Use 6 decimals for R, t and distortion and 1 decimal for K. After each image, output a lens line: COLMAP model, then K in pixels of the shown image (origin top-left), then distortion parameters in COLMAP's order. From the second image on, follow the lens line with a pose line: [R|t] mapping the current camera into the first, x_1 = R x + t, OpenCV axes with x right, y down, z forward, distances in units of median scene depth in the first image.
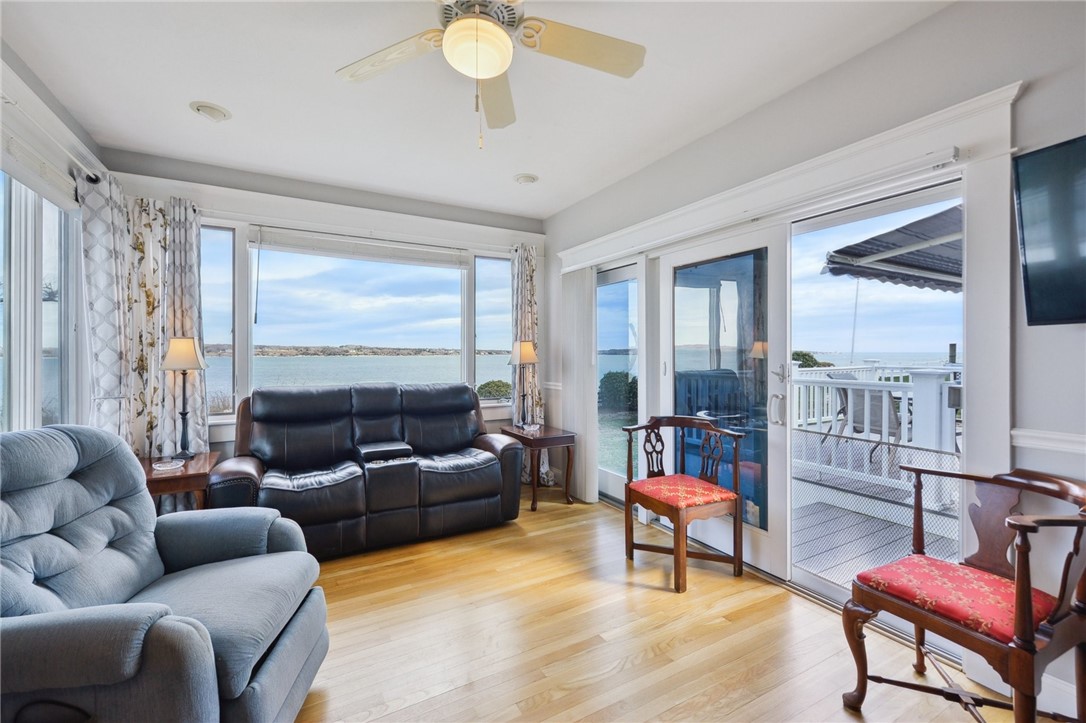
lens RADIAL K [[446.7, 0, 515.0], [0, 446.7, 349.6], [0, 0, 1]] dist [0.010814, -0.000495]
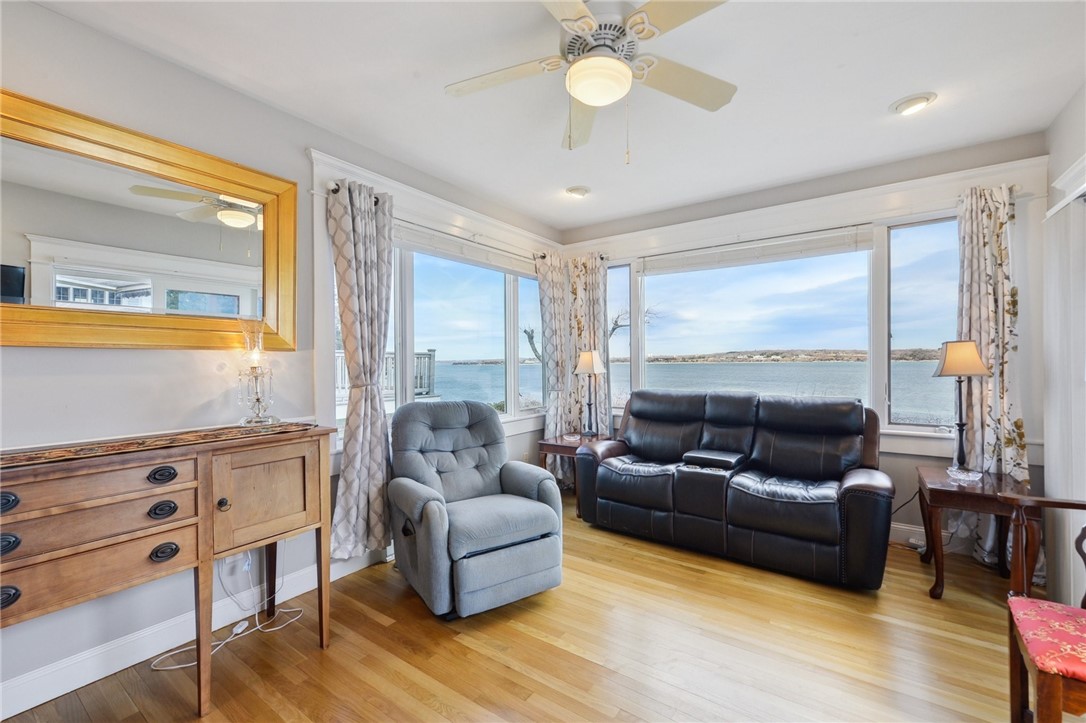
lens RADIAL K [[446.7, 0, 536.2], [0, 446.7, 361.6], [0, 0, 1]] dist [0.010814, -0.000495]
pose [[0.450388, -0.003280, -0.892827, 0.425513], [0.016825, 0.999847, 0.004814, -0.002881], [0.892674, -0.017190, 0.450375, 0.200550]]
